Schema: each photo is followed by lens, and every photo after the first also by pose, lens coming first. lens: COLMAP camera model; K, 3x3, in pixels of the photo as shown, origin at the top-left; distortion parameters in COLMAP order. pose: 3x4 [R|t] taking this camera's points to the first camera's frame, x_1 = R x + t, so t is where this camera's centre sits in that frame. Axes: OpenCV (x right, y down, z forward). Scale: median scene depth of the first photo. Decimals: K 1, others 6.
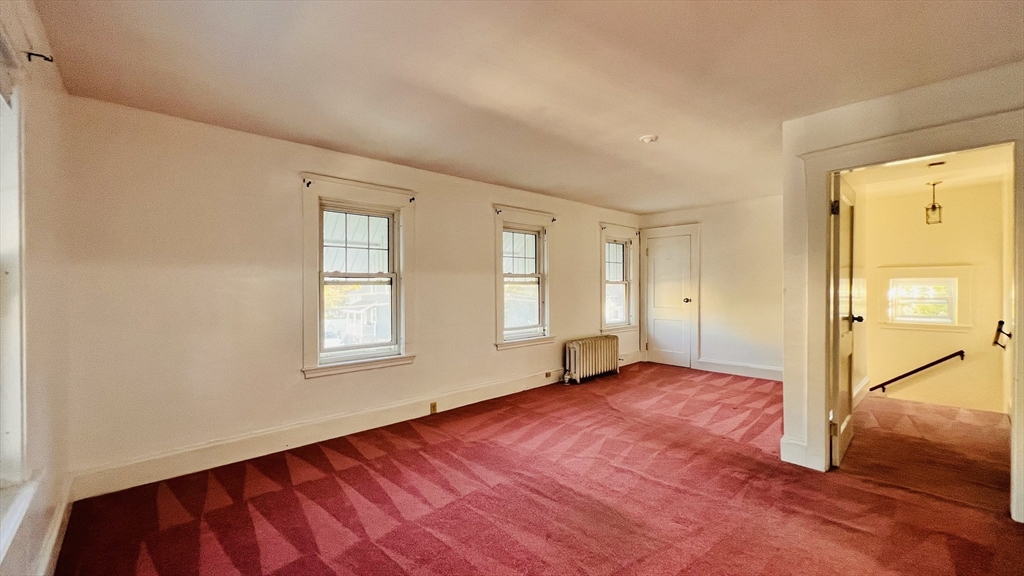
lens RADIAL K [[411.7, 0, 512.0], [0, 411.7, 288.0], [0, 0, 1]] dist [-0.000152, -0.000271]
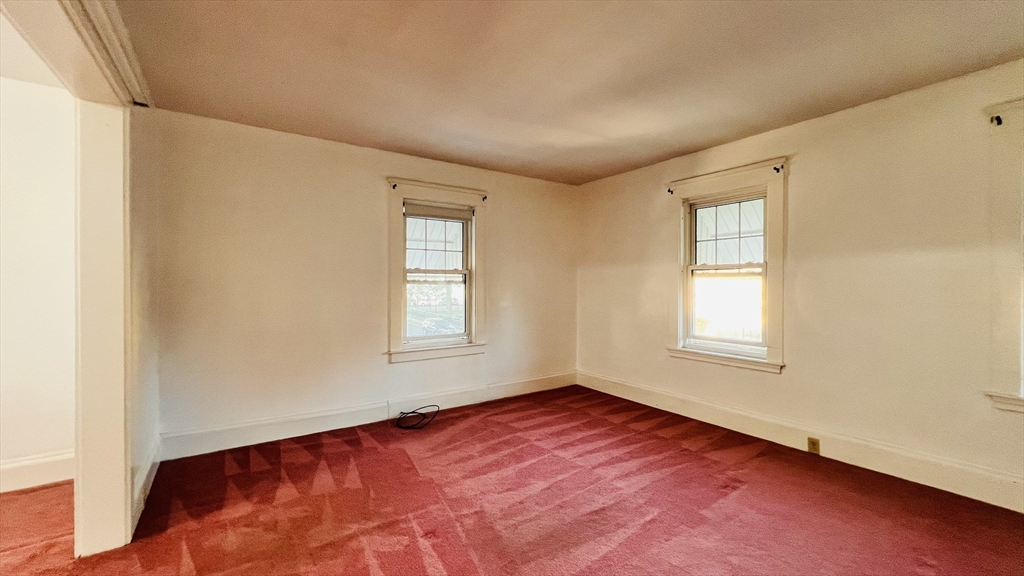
lens RADIAL K [[411.7, 0, 512.0], [0, 411.7, 288.0], [0, 0, 1]] dist [-0.000152, -0.000271]
pose [[-0.142716, 0.014271, -0.989661, 0.628915], [-0.004673, 0.999875, 0.015092, 0.006427], [0.989753, 0.006779, -0.142632, 0.605930]]
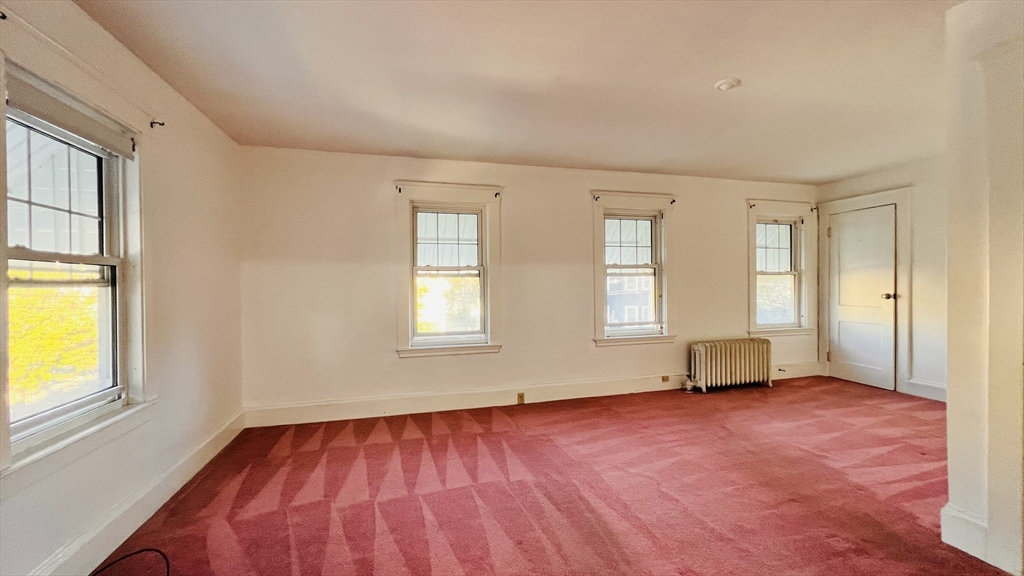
lens RADIAL K [[411.7, 0, 512.0], [0, 411.7, 288.0], [0, 0, 1]] dist [-0.000152, -0.000271]
pose [[0.889124, 0.000049, -0.457666, 0.266897], [0.003548, 0.999969, 0.007000, 0.013346], [0.457652, -0.007848, 0.889097, 0.094965]]
